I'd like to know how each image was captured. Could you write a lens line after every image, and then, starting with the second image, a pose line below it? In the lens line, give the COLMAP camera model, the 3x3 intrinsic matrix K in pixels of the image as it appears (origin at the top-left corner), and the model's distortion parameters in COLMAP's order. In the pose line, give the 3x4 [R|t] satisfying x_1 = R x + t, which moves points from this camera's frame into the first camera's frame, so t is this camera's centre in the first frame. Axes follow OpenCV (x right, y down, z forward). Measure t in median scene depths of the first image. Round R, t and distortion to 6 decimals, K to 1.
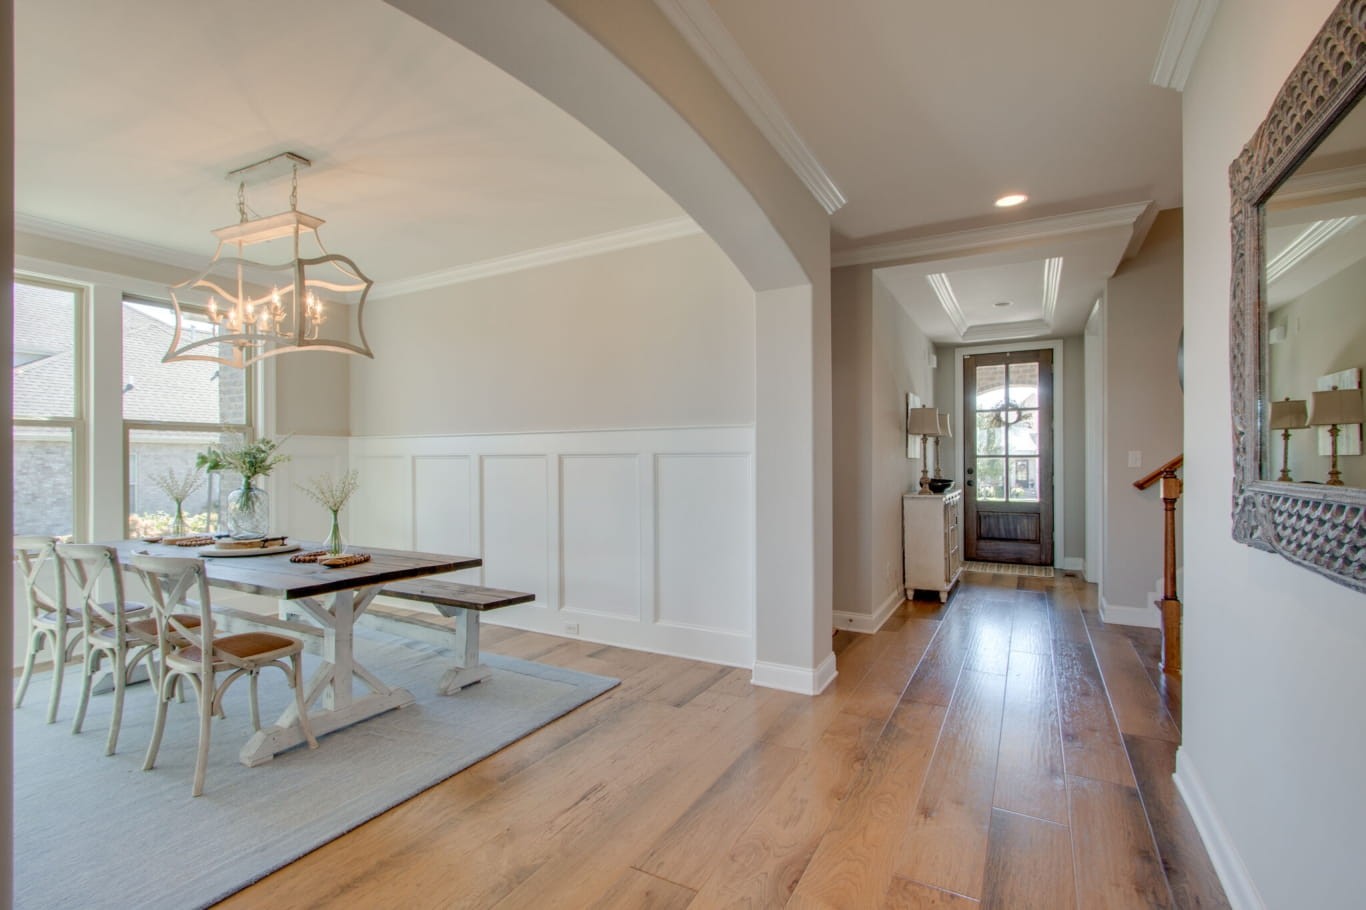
lens RADIAL K [[635.3, 0, 682.2], [0, 635.3, 458.7], [0, 0, 1]] dist [-0.009346, 0.004959]
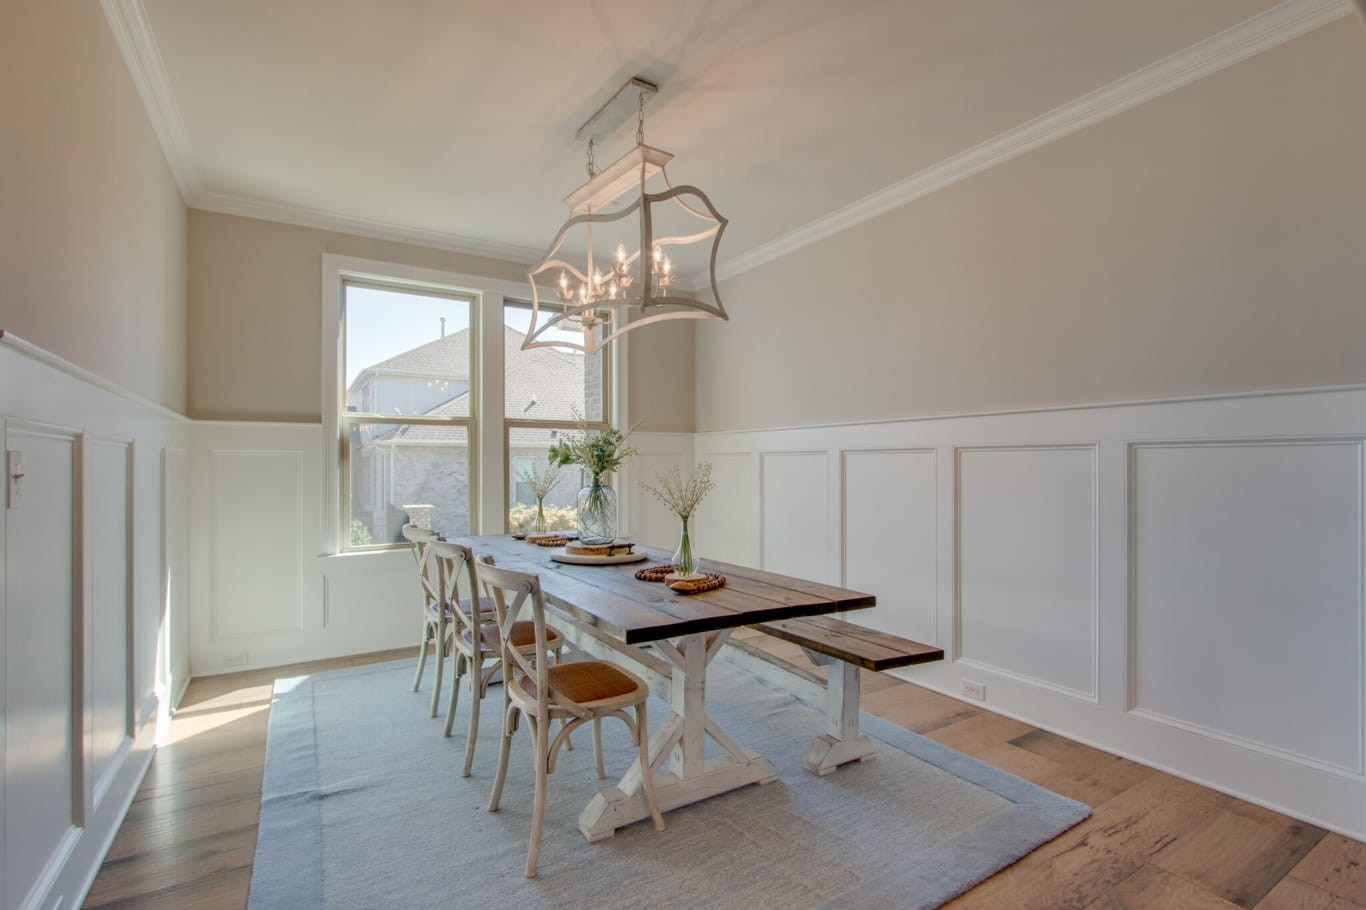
lens RADIAL K [[635.3, 0, 680.3], [0, 635.3, 457.6], [0, 0, 1]] dist [-0.009346, 0.004959]
pose [[0.878259, -0.001553, -0.478182, -0.167988], [-0.001737, 0.999978, -0.006438, 0.013667], [0.478182, 0.006485, 0.878237, 0.292004]]
